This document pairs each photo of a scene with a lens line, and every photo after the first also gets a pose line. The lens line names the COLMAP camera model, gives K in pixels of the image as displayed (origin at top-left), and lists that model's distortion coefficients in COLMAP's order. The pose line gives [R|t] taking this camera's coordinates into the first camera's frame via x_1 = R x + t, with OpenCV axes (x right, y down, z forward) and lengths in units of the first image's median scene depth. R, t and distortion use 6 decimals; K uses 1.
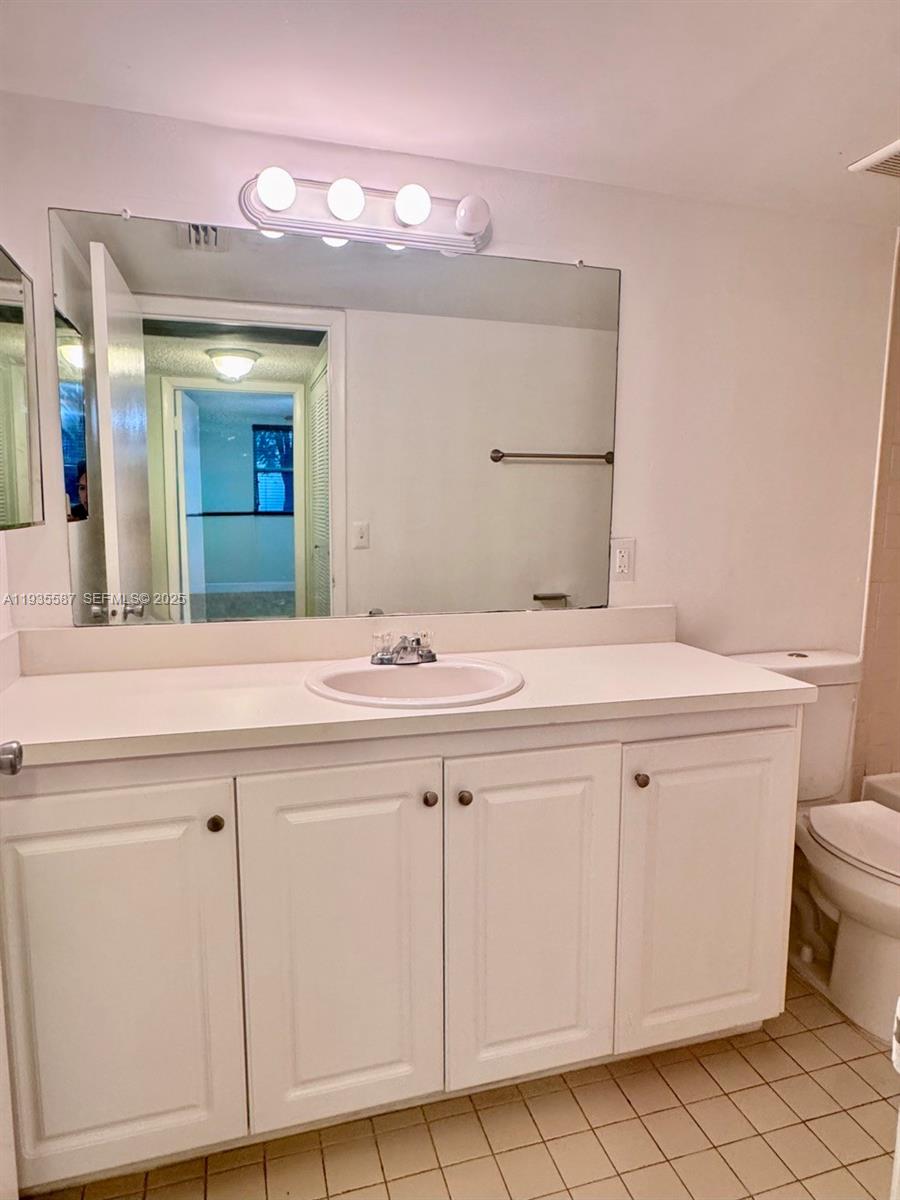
lens RADIAL K [[707.2, 0, 442.7], [0, 707.2, 596.8], [0, 0, 1]] dist [0.005068, 0.001924]
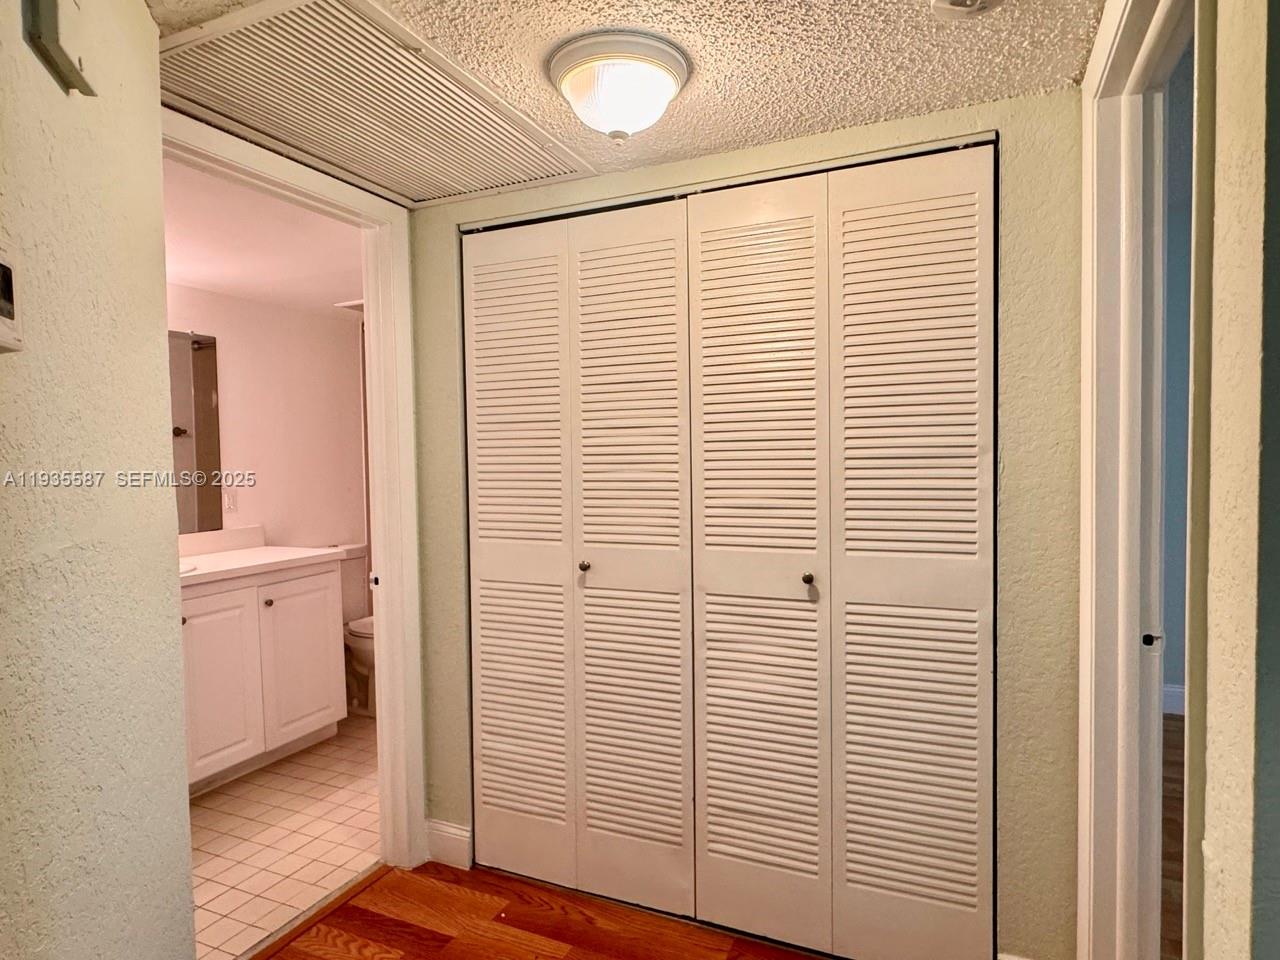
lens RADIAL K [[754.3, 0, 633.2], [0, 754.3, 485.0], [0, 0, 1]] dist [0.005068, 0.001924]
pose [[0.645062, -0.043030, 0.762918, -0.533664], [0.123600, 0.991141, -0.048604, 0.125928], [-0.754068, 0.125649, 0.644666, -0.952411]]
